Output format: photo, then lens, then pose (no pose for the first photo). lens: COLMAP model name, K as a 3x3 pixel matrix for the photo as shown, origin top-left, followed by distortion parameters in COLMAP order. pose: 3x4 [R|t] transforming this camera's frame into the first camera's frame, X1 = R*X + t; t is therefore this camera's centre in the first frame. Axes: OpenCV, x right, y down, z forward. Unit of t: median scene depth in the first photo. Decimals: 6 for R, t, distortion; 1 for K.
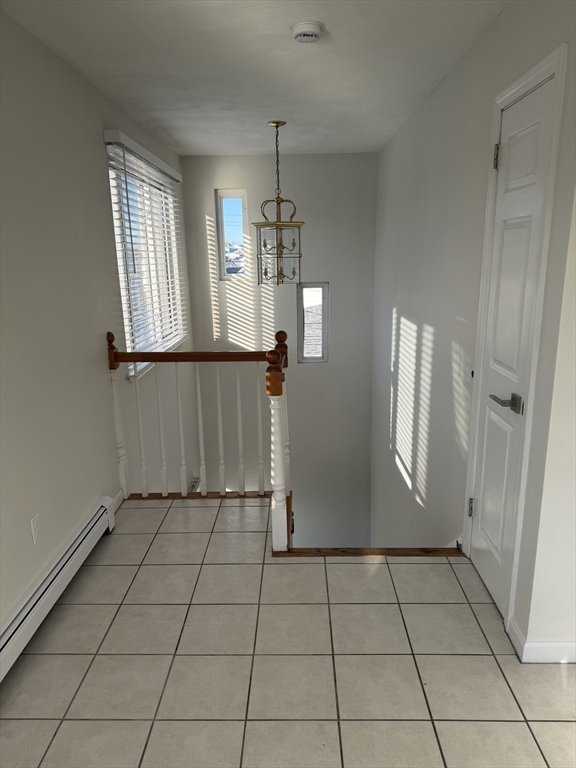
lens RADIAL K [[542.1, 0, 288.0], [0, 542.1, 384.0], [0, 0, 1]] dist [-0.003263, -0.003928]
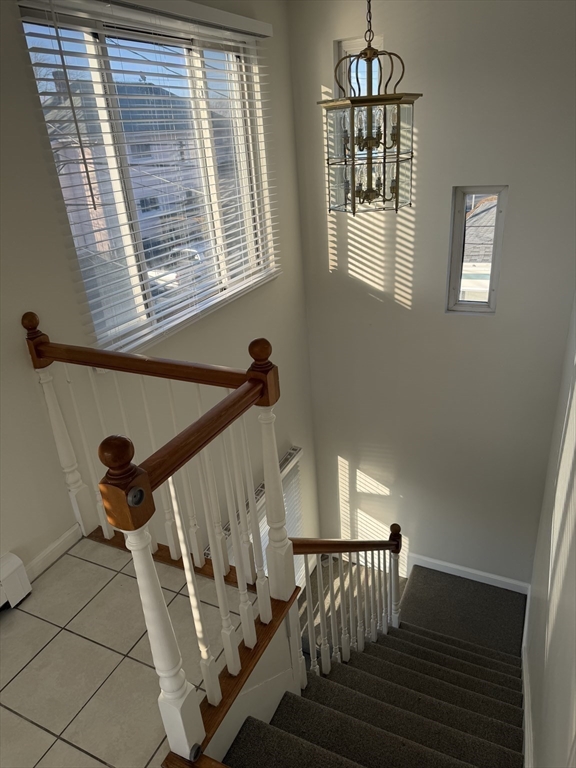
lens RADIAL K [[542.1, 0, 288.0], [0, 542.1, 384.0], [0, 0, 1]] dist [-0.003263, -0.003928]
pose [[0.905663, 0.134448, -0.402118, 0.131589], [-0.043248, 0.972740, 0.227831, -0.101490], [0.421788, -0.188947, 0.886789, 0.313189]]
